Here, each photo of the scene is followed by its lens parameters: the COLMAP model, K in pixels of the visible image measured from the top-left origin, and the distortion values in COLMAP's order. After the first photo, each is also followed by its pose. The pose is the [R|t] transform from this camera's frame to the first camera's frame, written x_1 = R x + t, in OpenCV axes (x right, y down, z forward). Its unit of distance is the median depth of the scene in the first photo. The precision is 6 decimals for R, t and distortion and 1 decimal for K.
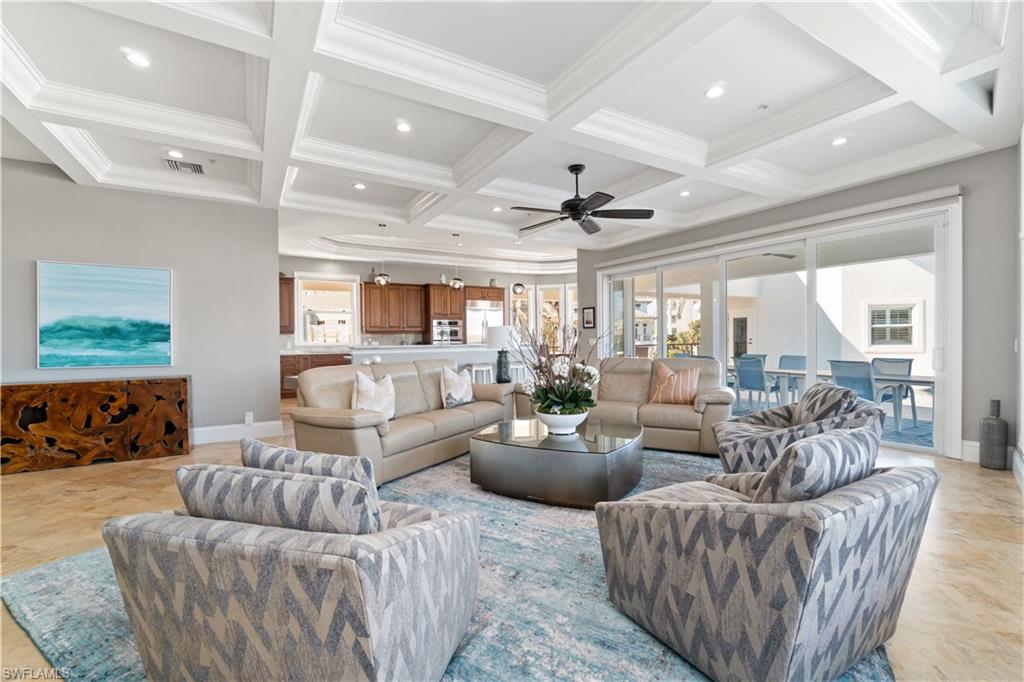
lens RADIAL K [[442.4, 0, 508.3], [0, 442.4, 336.6], [0, 0, 1]] dist [-0.000209, 0.000362]
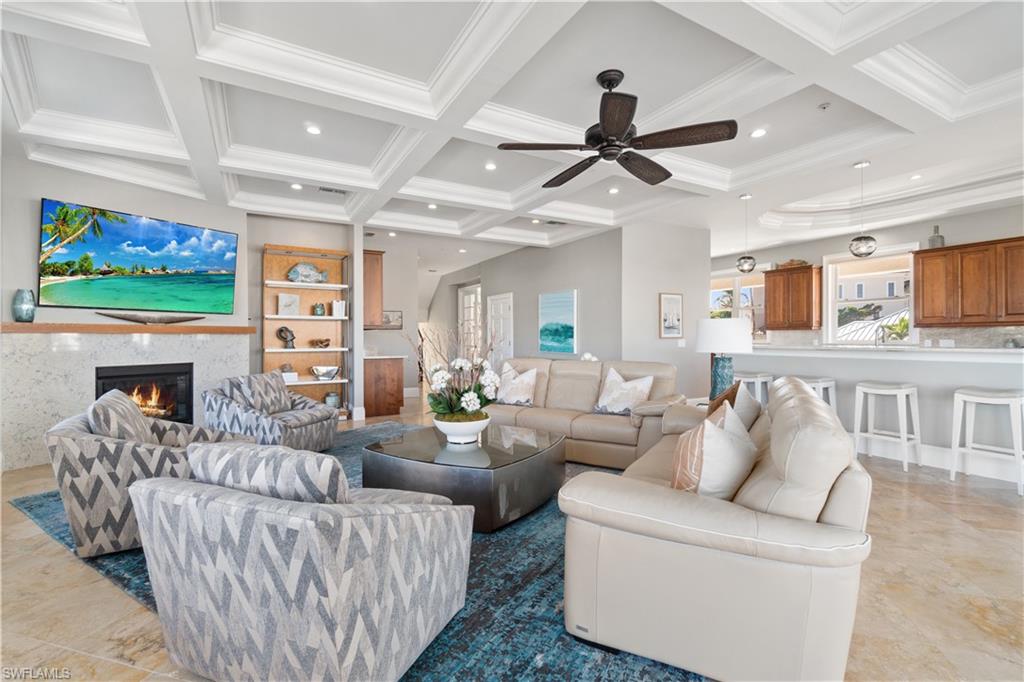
lens RADIAL K [[442.4, 0, 508.3], [0, 442.4, 336.6], [0, 0, 1]] dist [-0.000209, 0.000362]
pose [[-0.009556, 0.003944, -0.999947, 0.701086], [0.006300, 0.999973, 0.003884, 0.000153], [0.999934, -0.006263, -0.009581, 0.754415]]
